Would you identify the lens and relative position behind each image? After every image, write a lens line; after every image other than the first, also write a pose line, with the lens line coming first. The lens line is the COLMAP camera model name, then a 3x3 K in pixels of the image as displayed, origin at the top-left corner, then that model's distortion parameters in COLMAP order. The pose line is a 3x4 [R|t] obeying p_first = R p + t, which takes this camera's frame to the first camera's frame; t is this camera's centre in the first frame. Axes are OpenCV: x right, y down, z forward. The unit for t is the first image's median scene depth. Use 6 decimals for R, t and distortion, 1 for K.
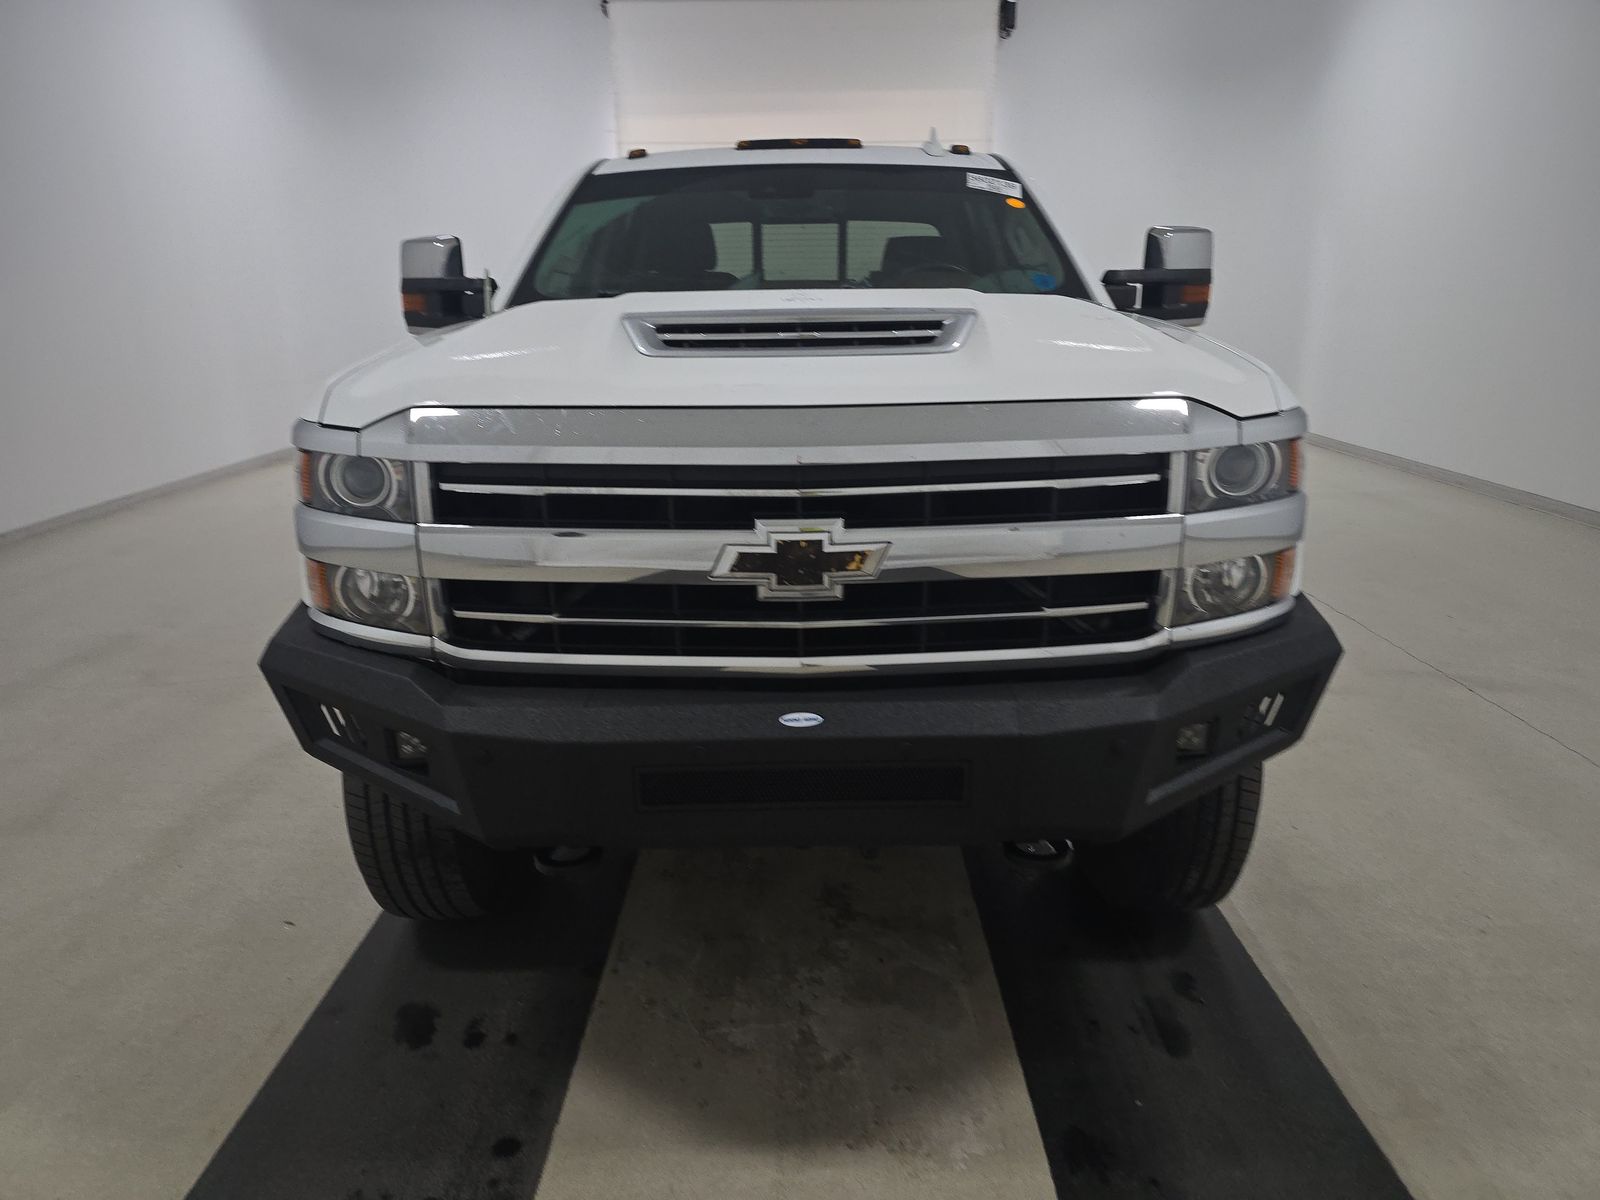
lens RADIAL K [[1076.2, 0, 804.1], [0, 1076.2, 599.7], [0, 0, 1]] dist [0.033866, -0.015076]
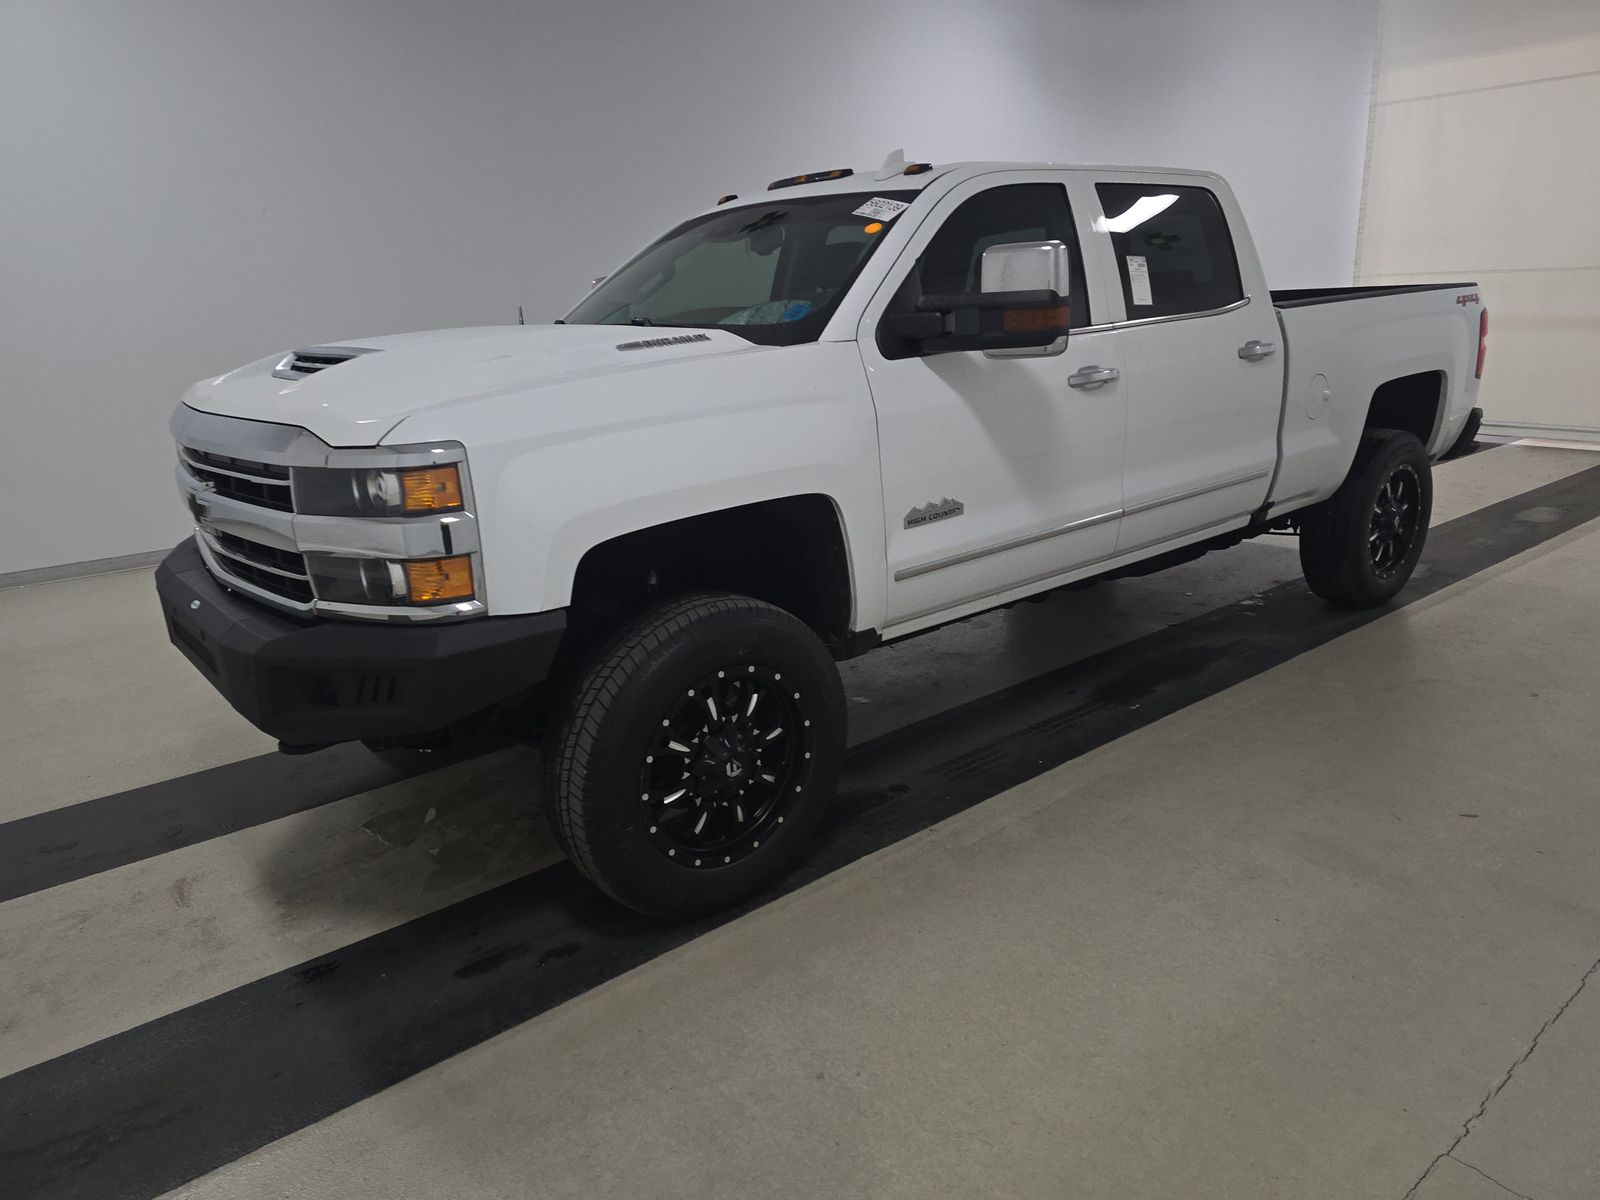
lens RADIAL K [[1076.2, 0, 802.5], [0, 1076.2, 587.7], [0, 0, 1]] dist [0.033866, -0.015076]
pose [[0.637362, 0.194240, -0.745682, 1.343180], [-0.183525, 0.978126, 0.097922, -0.178486], [0.748391, 0.074439, 0.659068, 0.448362]]
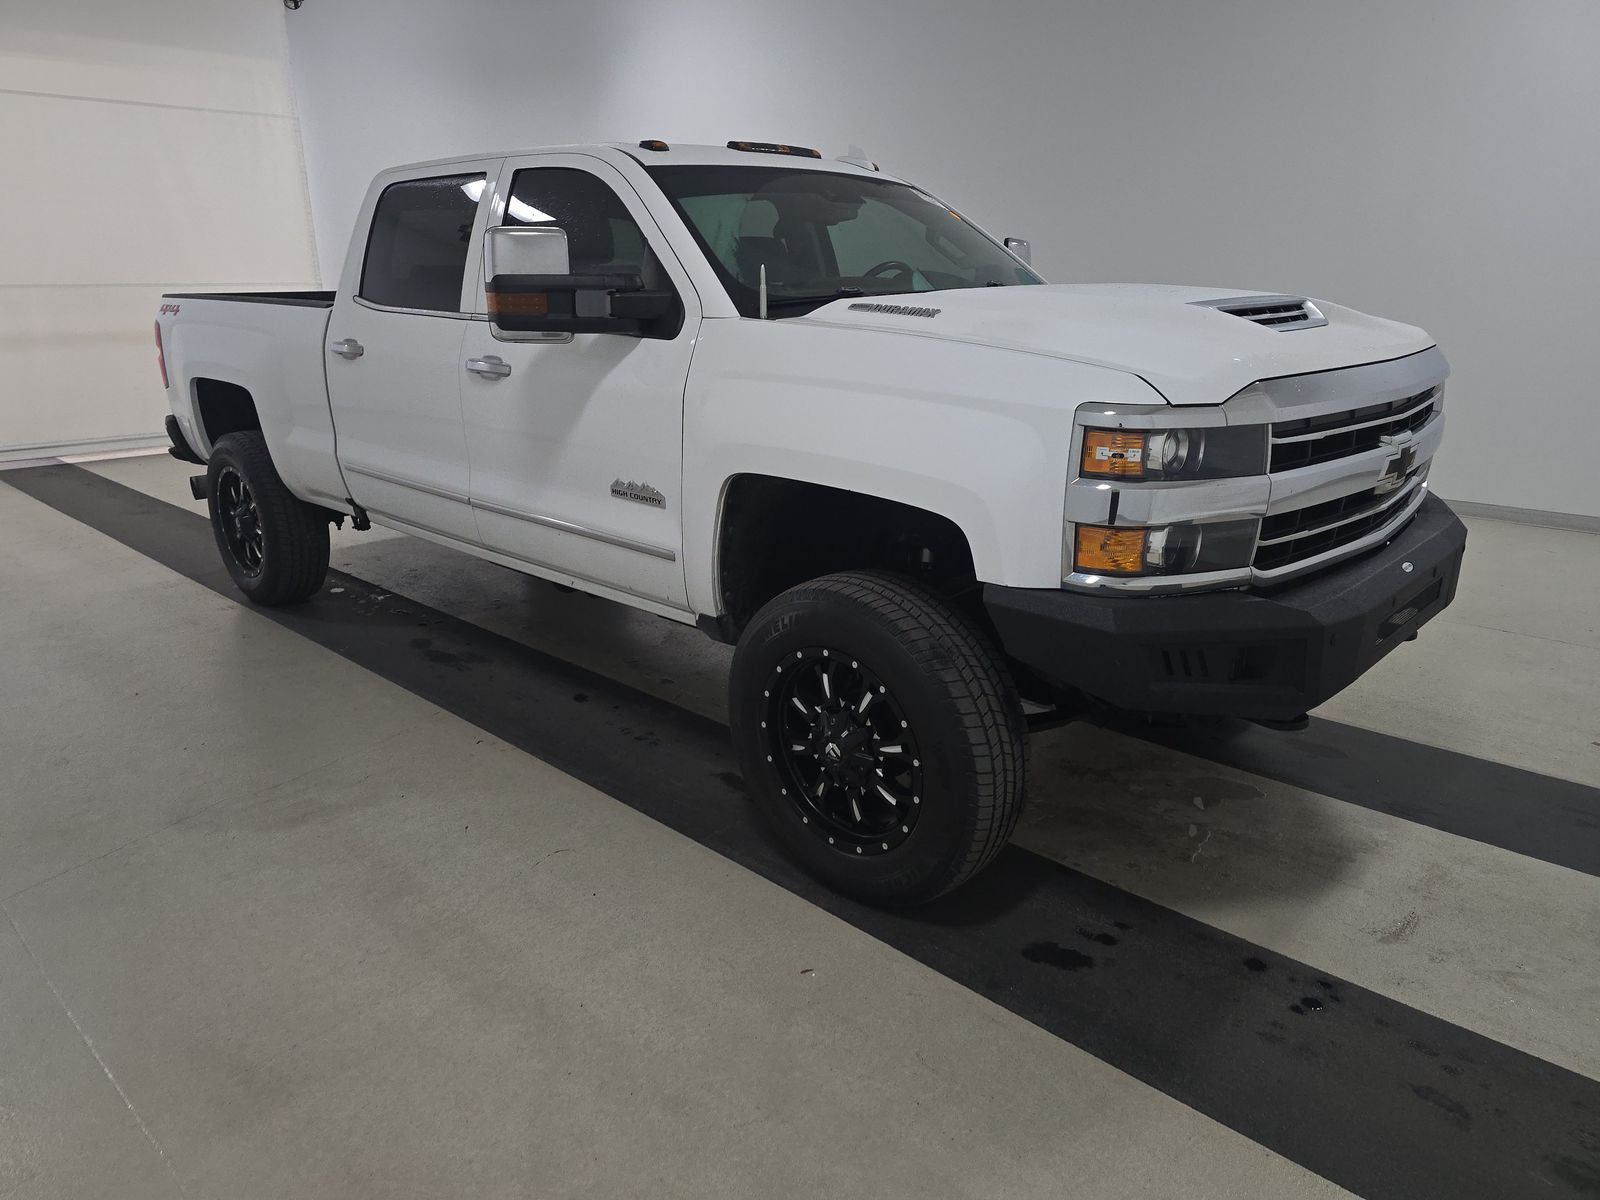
lens RADIAL K [[1076.2, 0, 795.1], [0, 1076.2, 603.7], [0, 0, 1]] dist [0.033866, -0.015076]
pose [[0.686086, -0.203726, 0.698414, -1.257272], [0.198360, 0.976003, 0.089840, -0.109970], [-0.699957, 0.076899, 0.710033, 0.389198]]
